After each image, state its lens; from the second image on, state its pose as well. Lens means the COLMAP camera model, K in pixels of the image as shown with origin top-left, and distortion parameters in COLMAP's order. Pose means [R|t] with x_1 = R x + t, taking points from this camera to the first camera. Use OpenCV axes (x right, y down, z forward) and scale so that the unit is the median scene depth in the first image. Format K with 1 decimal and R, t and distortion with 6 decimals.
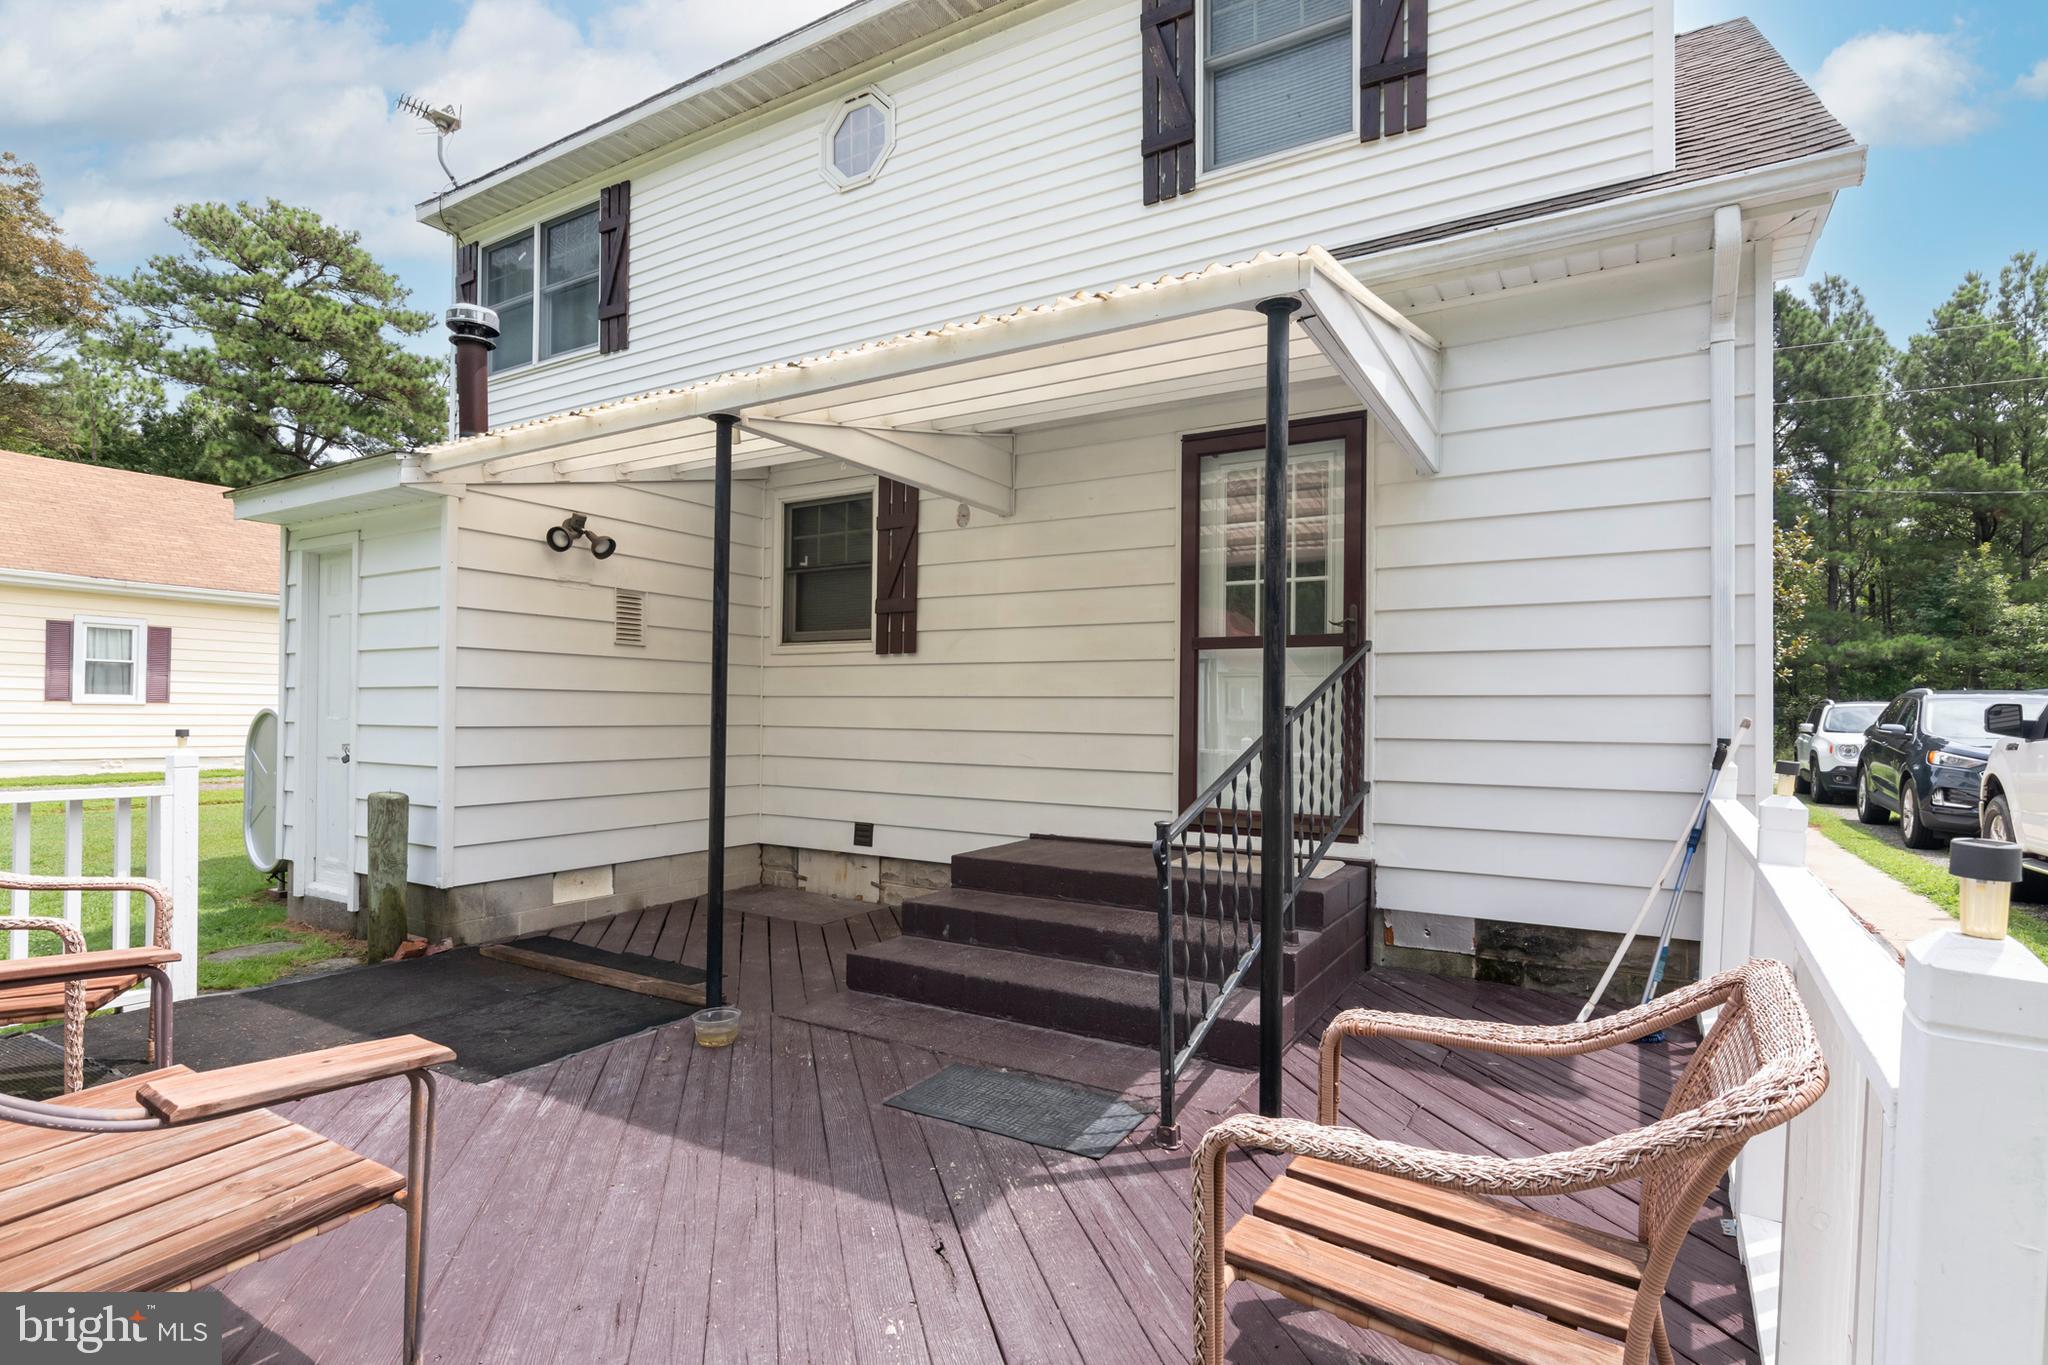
lens RADIAL K [[996.2, 0, 1021.1], [0, 996.2, 700.2], [0, 0, 1]] dist [0.001094, -0.002499]
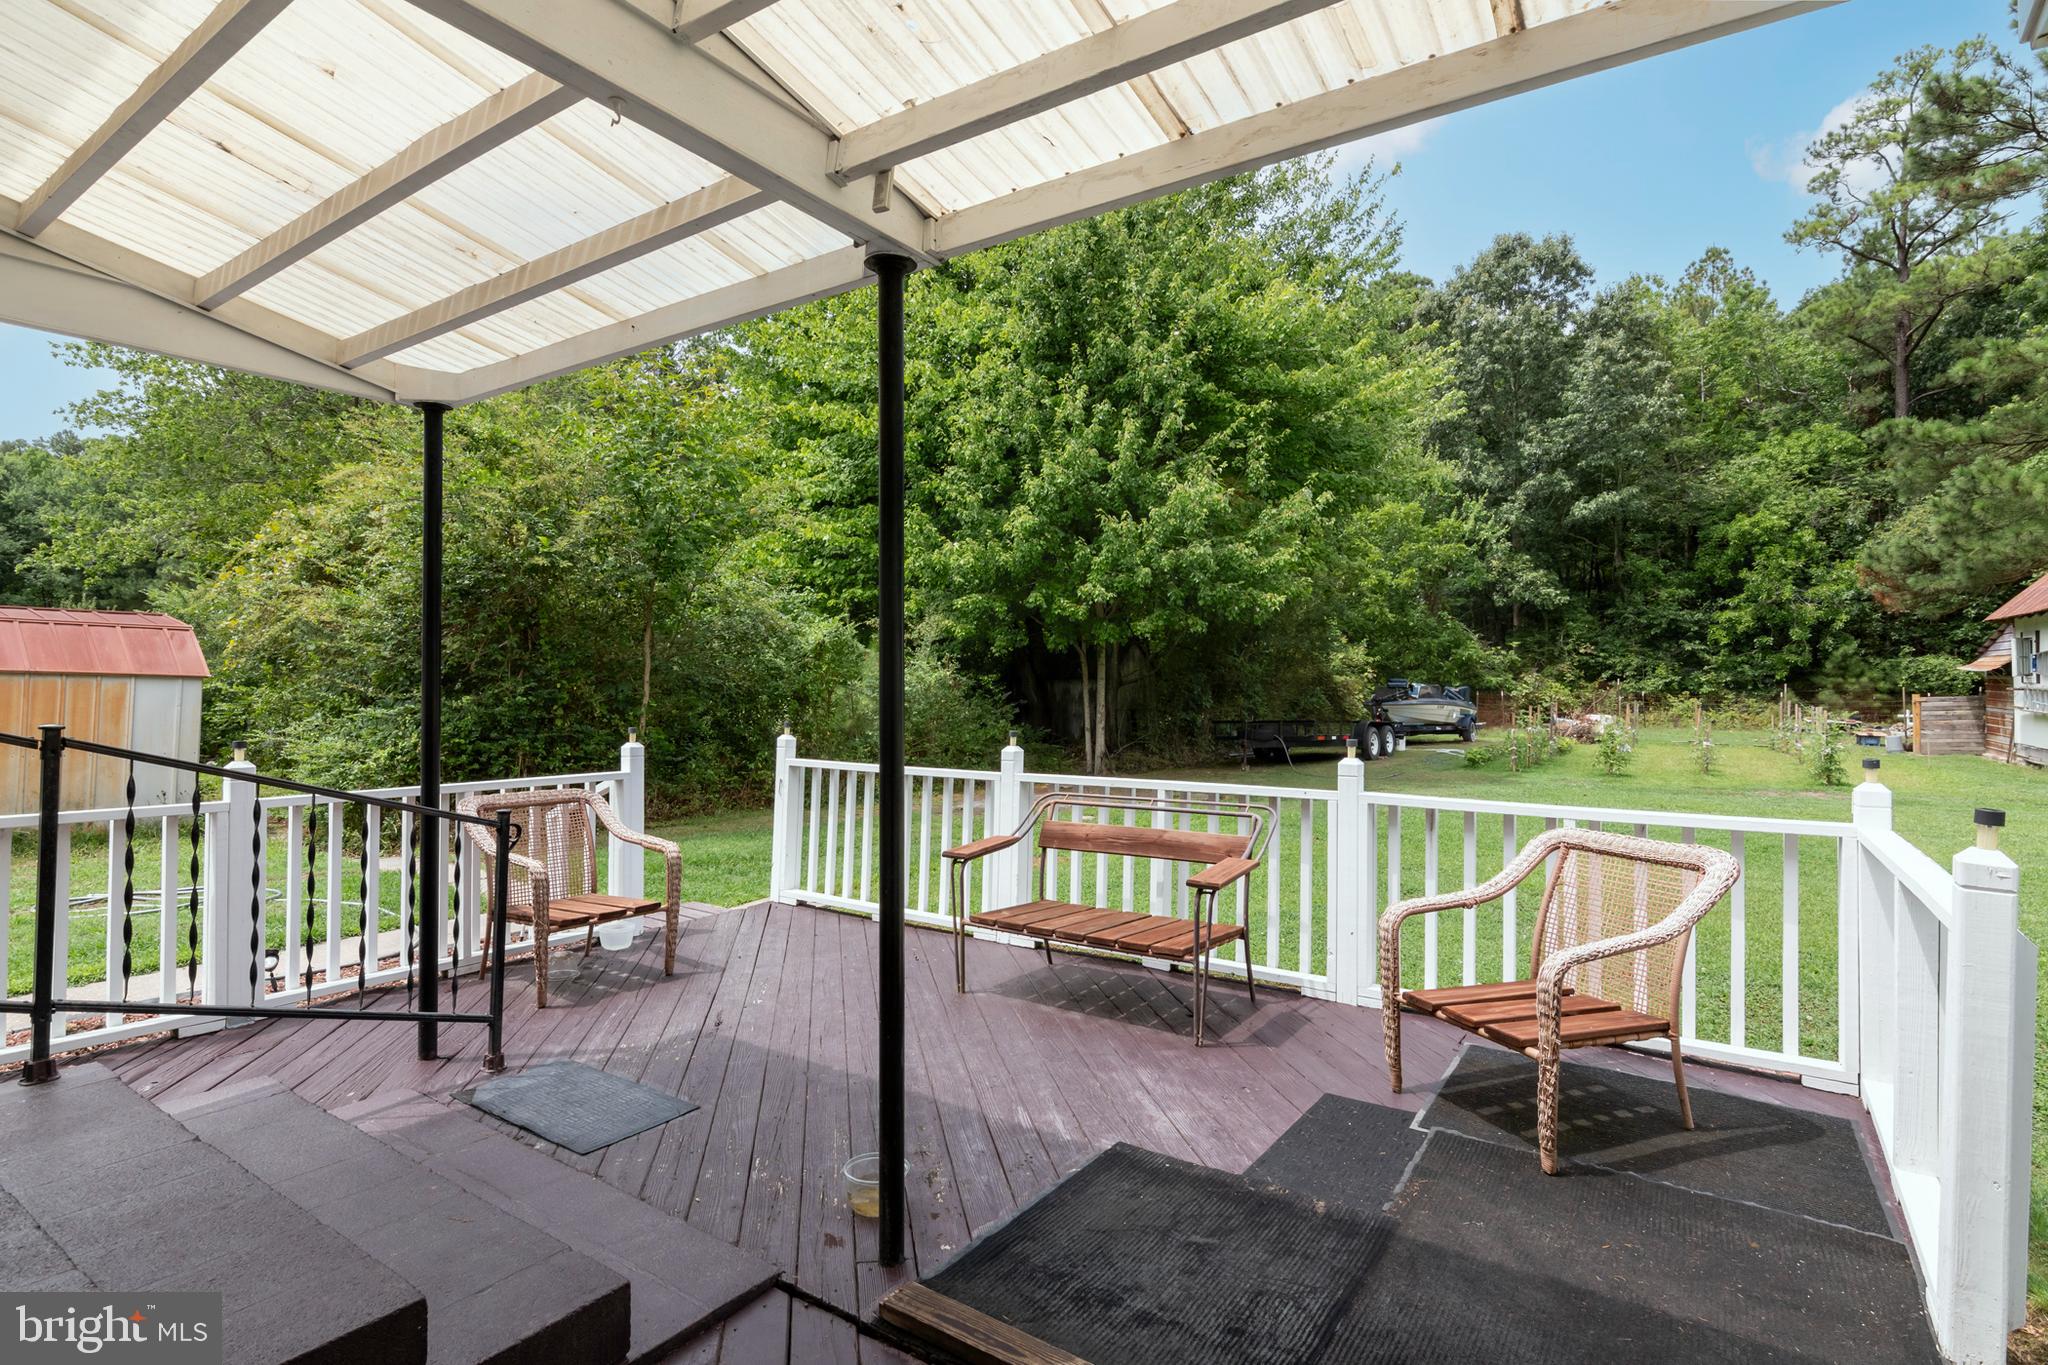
lens RADIAL K [[996.2, 0, 1025.2], [0, 996.2, 677.5], [0, 0, 1]] dist [0.001094, -0.002499]
pose [[-0.998254, -0.008235, 0.058491, -0.545186], [-0.009075, 0.999859, -0.014108, -0.031118], [-0.058366, -0.014614, -0.998188, 2.068228]]
